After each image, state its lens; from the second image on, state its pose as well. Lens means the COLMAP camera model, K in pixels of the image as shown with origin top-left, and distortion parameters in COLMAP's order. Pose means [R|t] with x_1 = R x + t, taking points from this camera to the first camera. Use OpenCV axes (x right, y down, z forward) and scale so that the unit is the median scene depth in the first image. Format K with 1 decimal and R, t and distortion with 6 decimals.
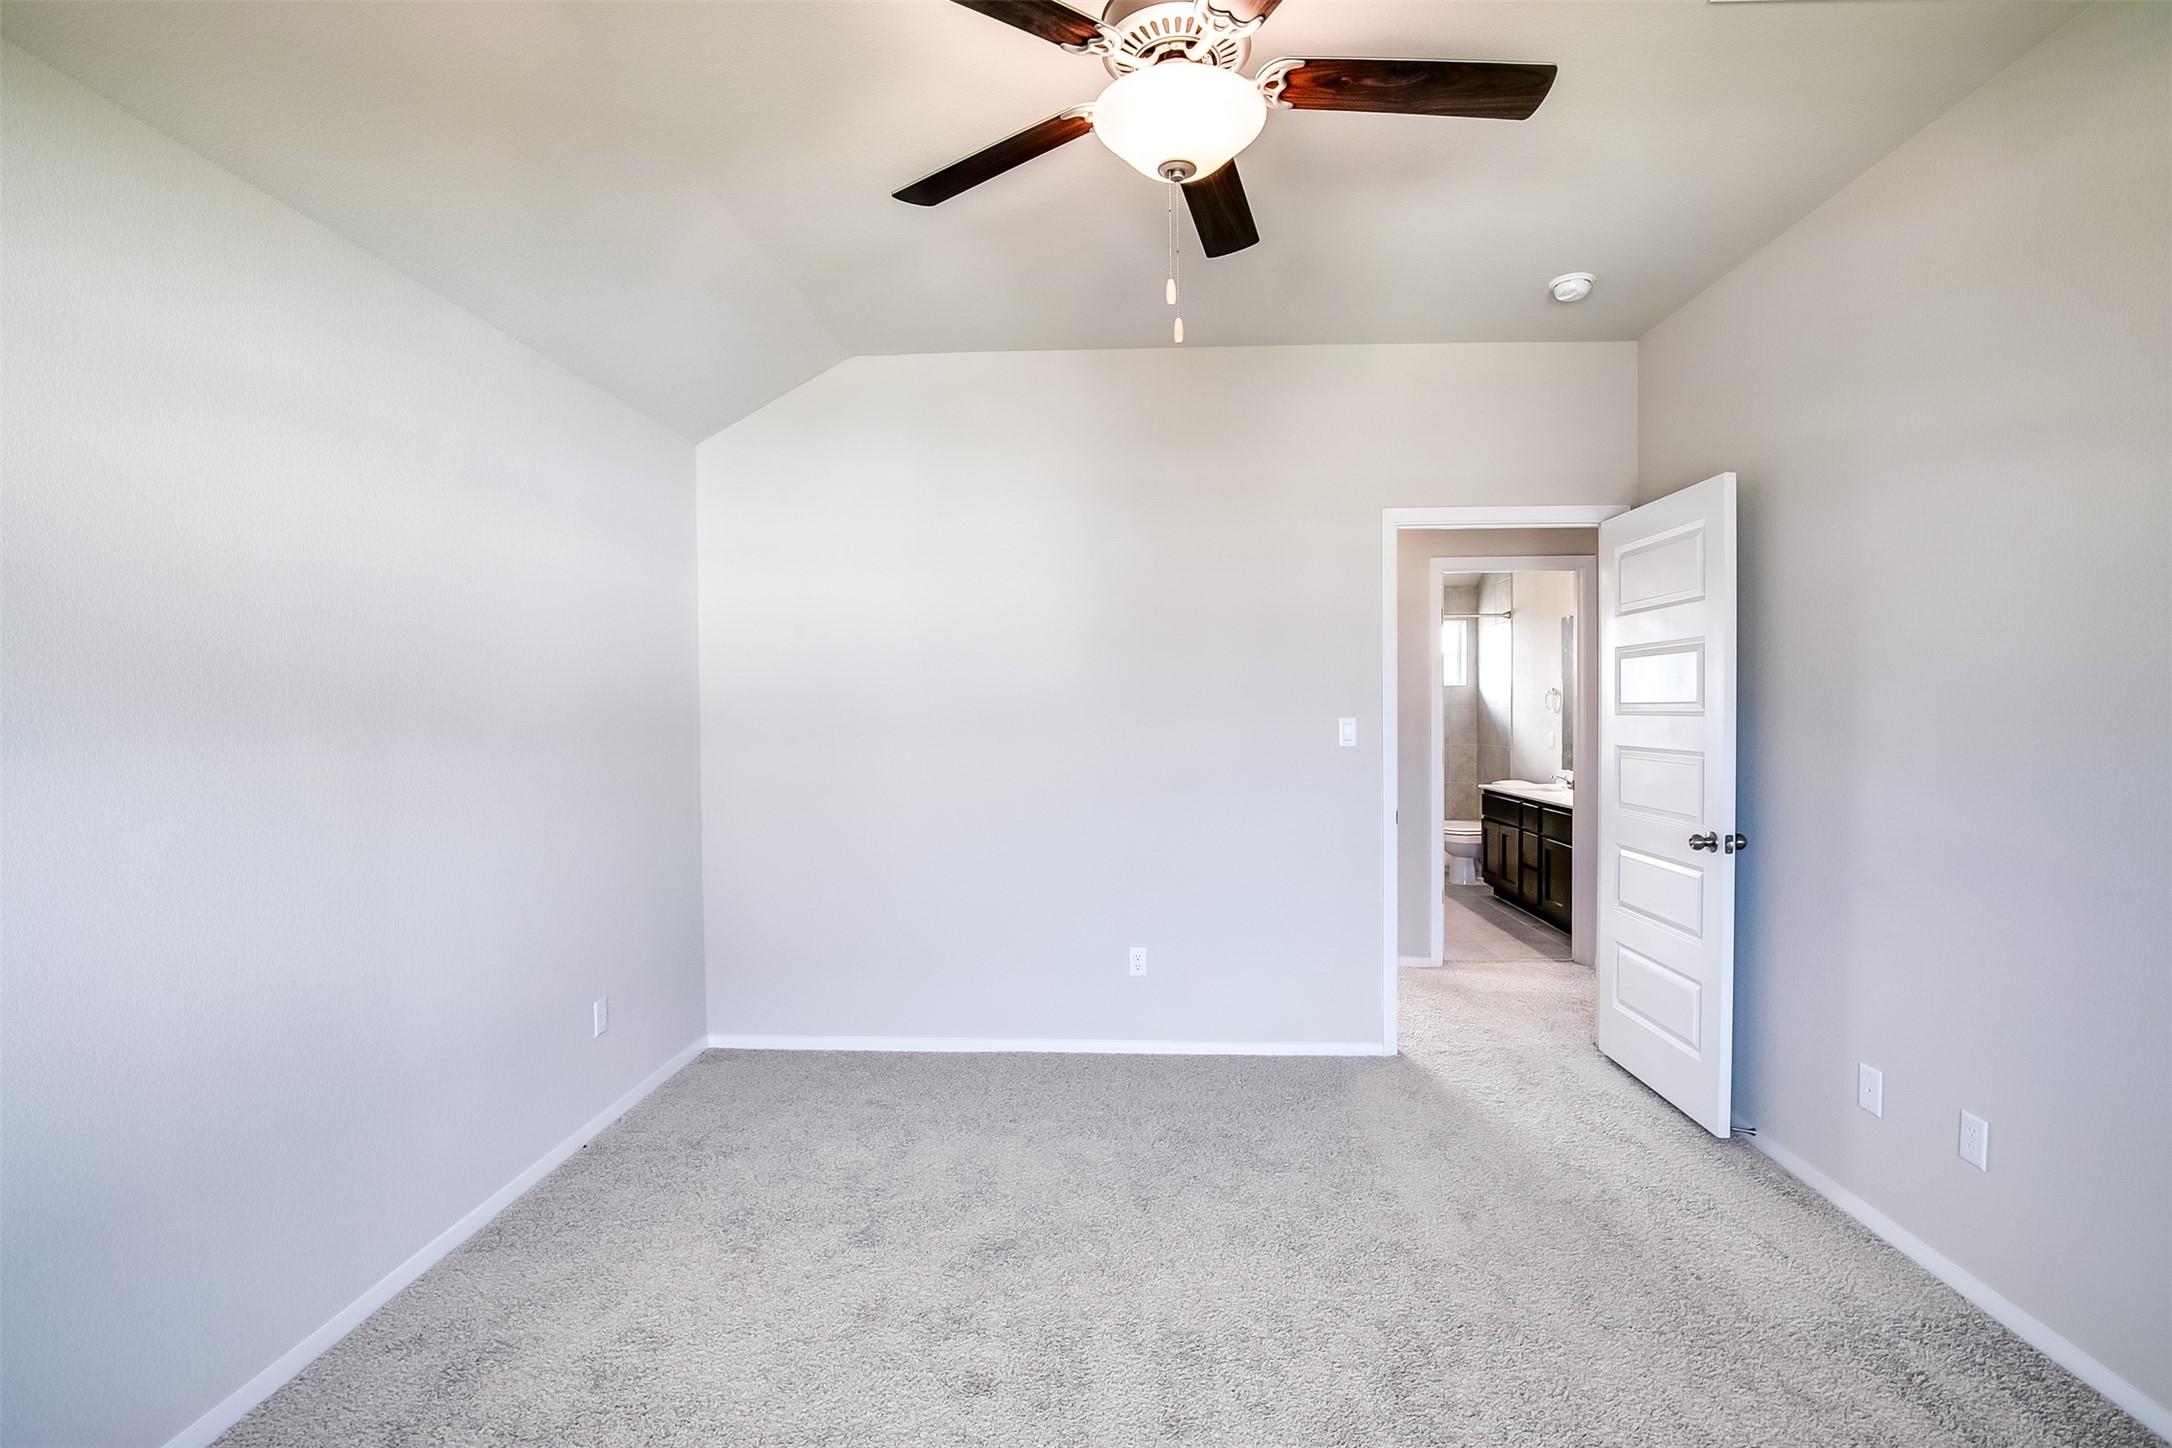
lens RADIAL K [[998.9, 0, 1086.0], [0, 998.9, 720.5], [0, 0, 1]] dist [-0.038172, 0.008350]
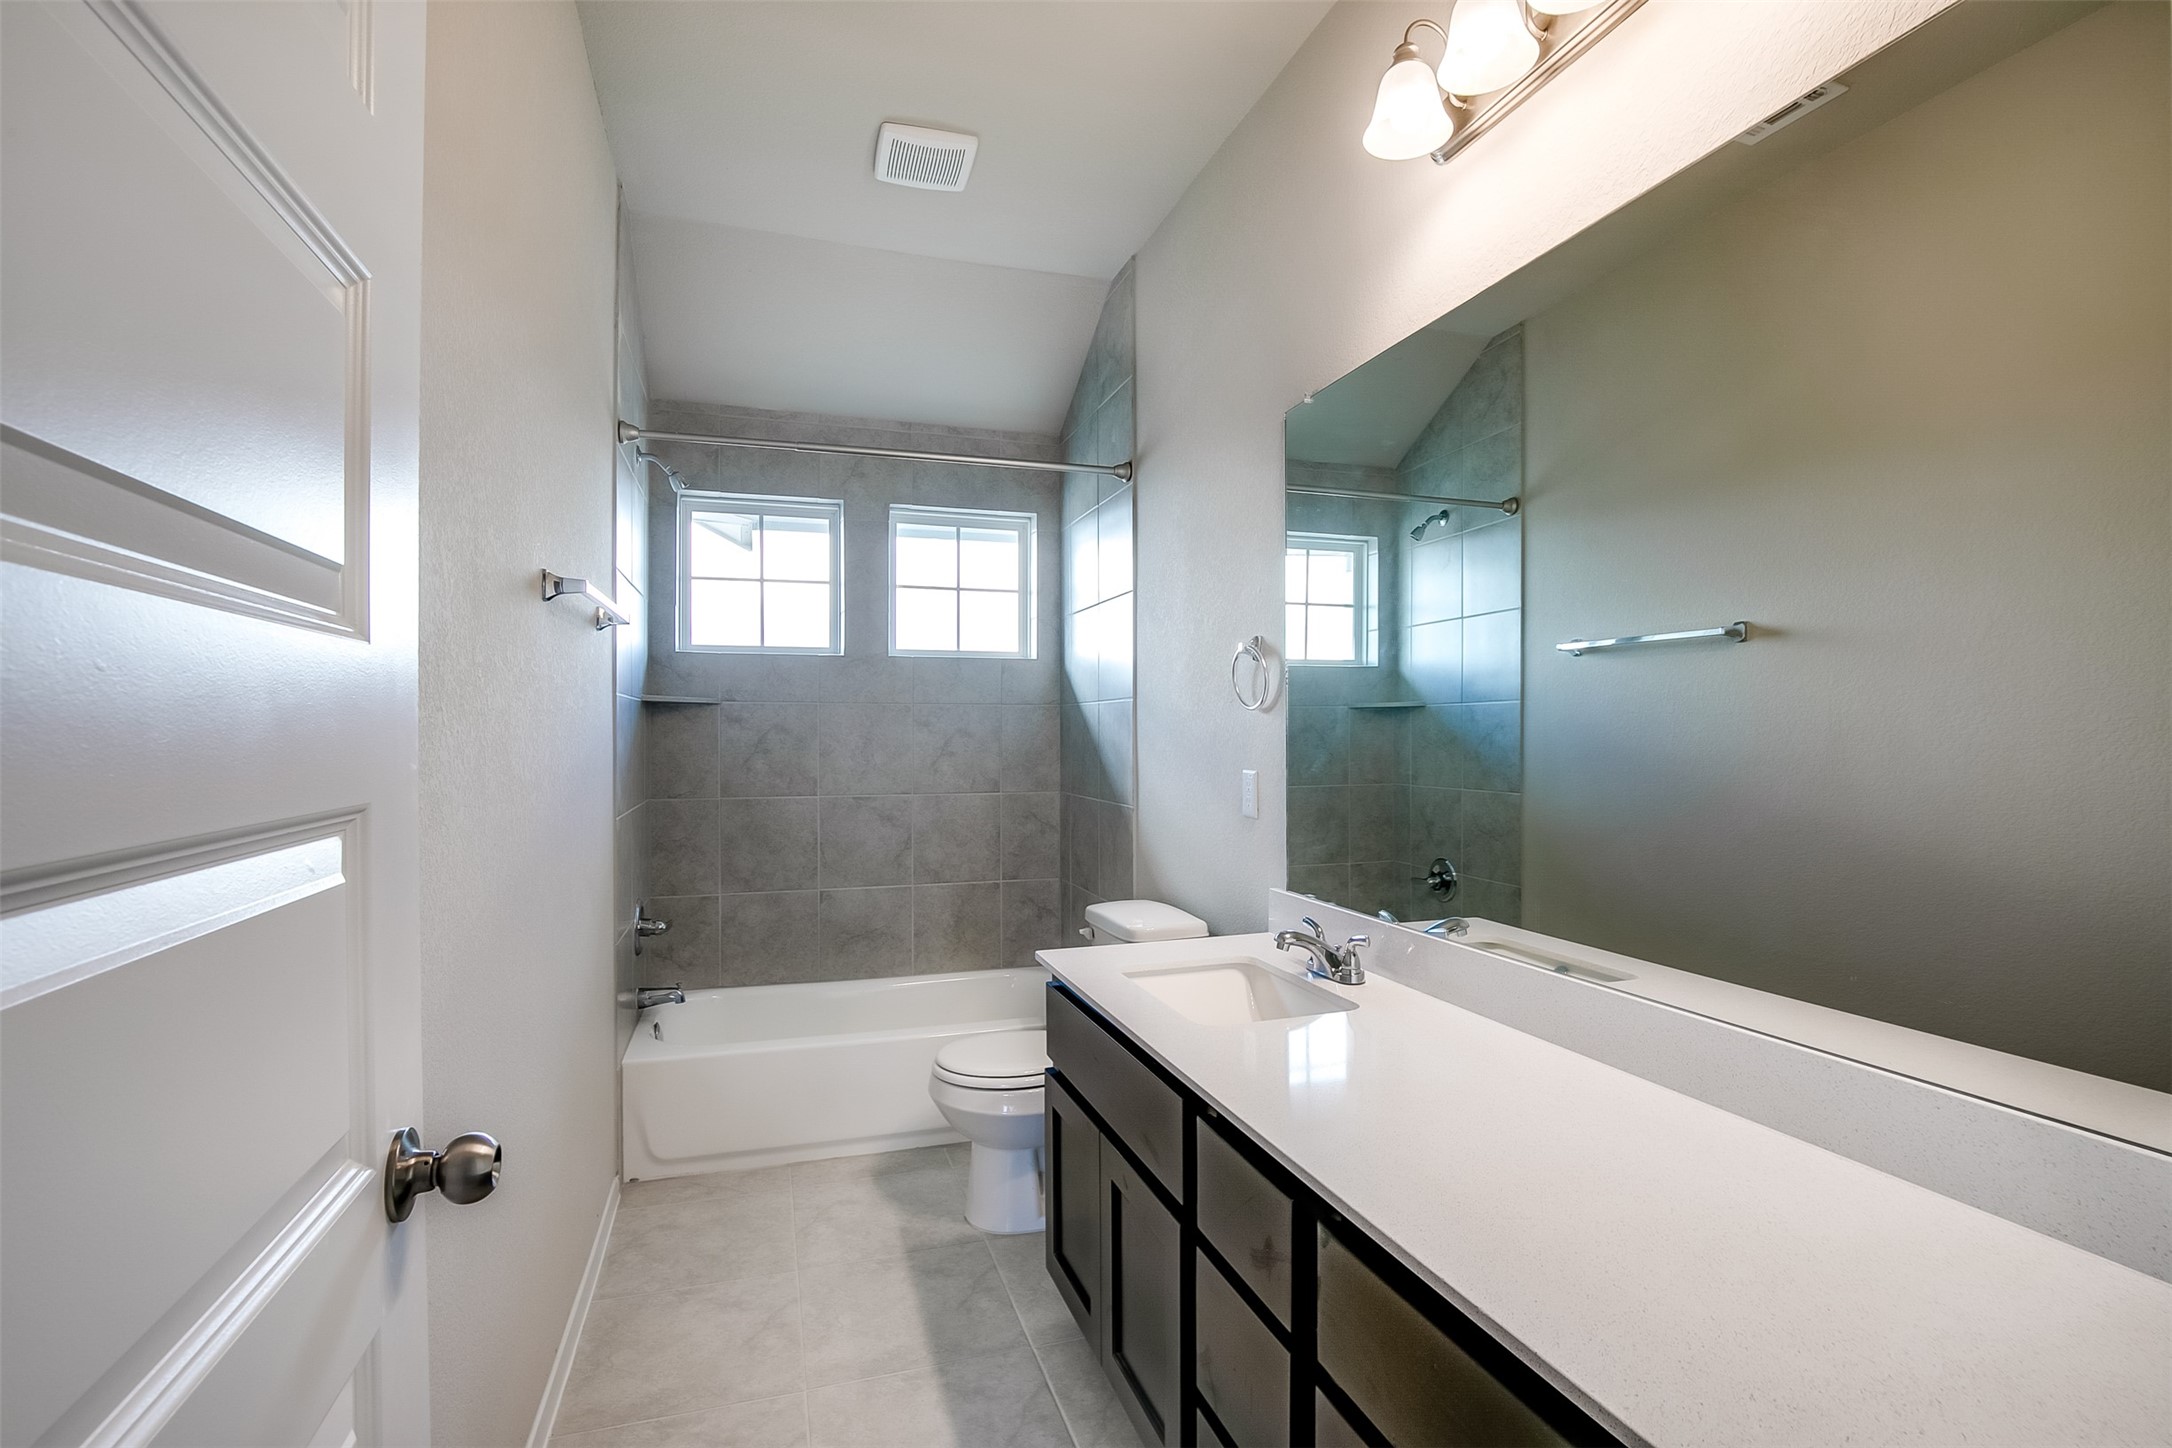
lens RADIAL K [[998.9, 0, 1086.0], [0, 998.9, 726.5], [0, 0, 1]] dist [-0.038172, 0.008350]
pose [[0.933051, 0.005288, 0.359705, 0.260009], [0.000728, 0.999862, -0.016588, 0.002011], [-0.359743, 0.015740, 0.932919, 0.617894]]
